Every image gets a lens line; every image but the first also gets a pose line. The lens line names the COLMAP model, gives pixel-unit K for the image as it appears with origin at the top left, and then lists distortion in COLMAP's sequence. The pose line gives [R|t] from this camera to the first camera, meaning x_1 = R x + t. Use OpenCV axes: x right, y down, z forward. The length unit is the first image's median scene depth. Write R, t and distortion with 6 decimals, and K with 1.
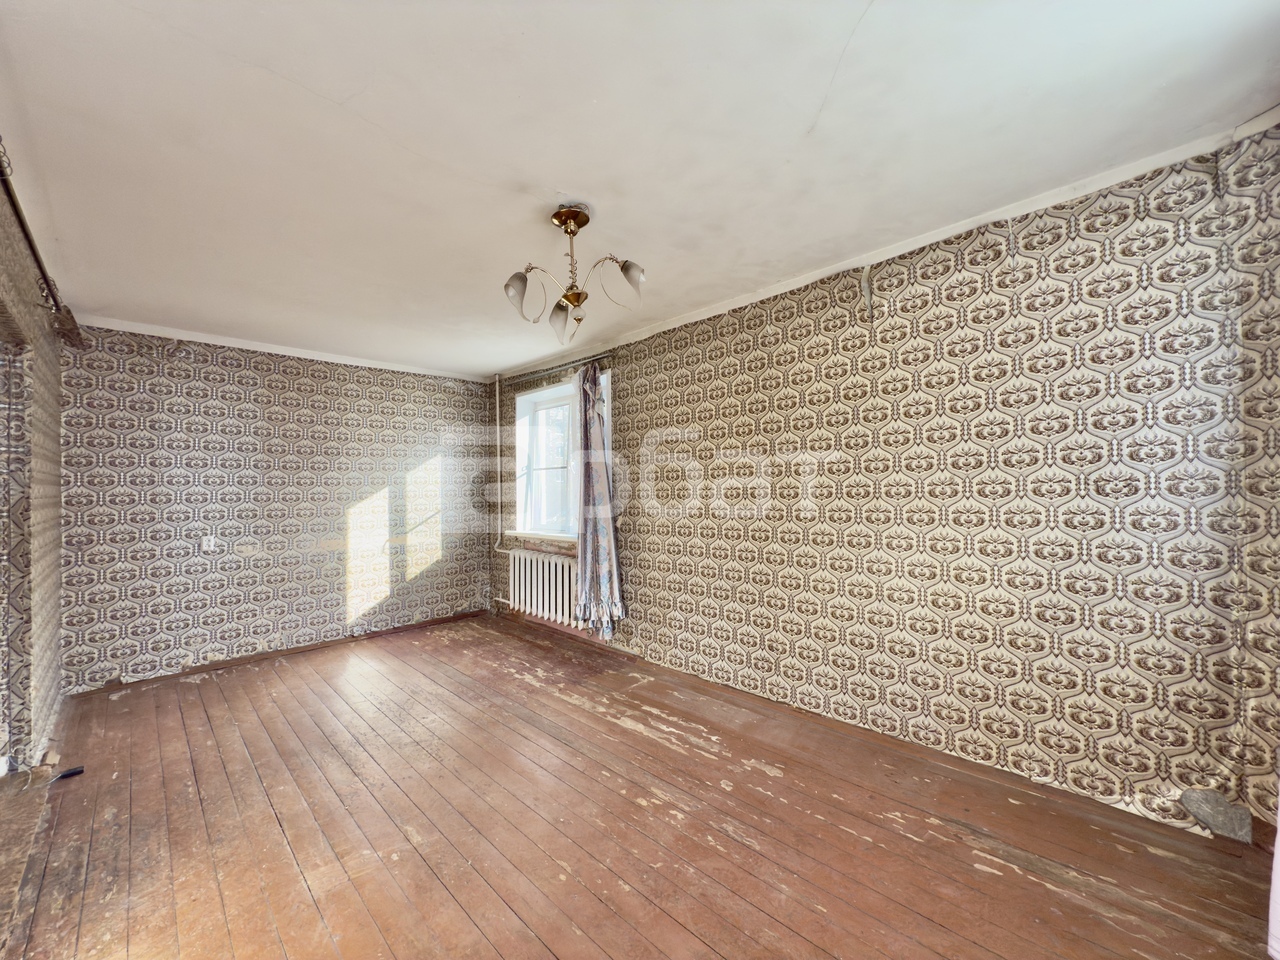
lens RADIAL K [[509.0, 0, 638.9], [0, 509.0, 484.1], [0, 0, 1]] dist [-0.000647, 0.000362]
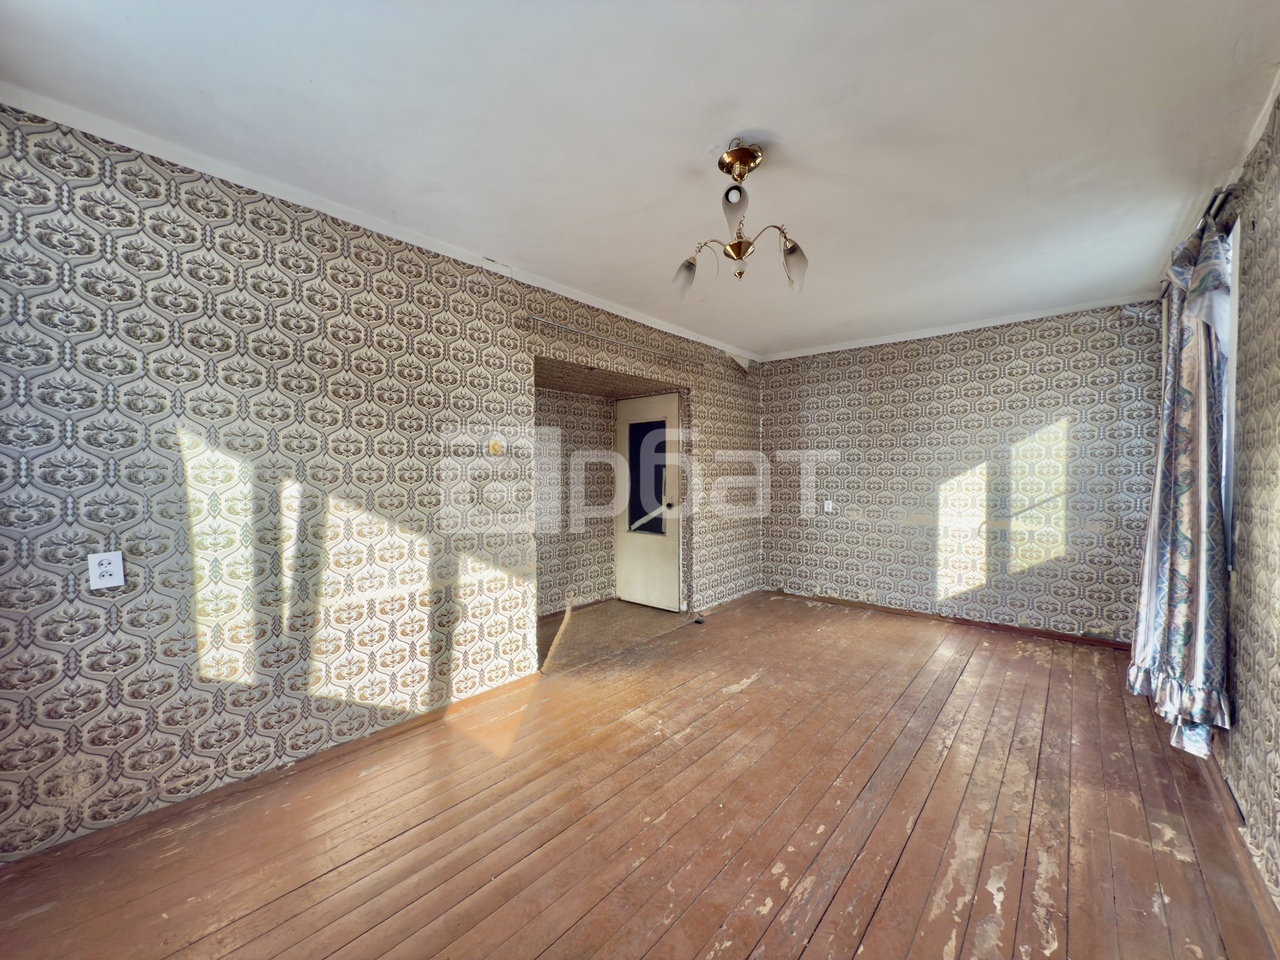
lens RADIAL K [[509.0, 0, 638.9], [0, 509.0, 484.1], [0, 0, 1]] dist [-0.000647, 0.000362]
pose [[0.076509, 0.037707, -0.996356, 0.422698], [0.013708, 0.999150, 0.038865, 0.001795], [0.996975, -0.016632, 0.075928, 0.419003]]
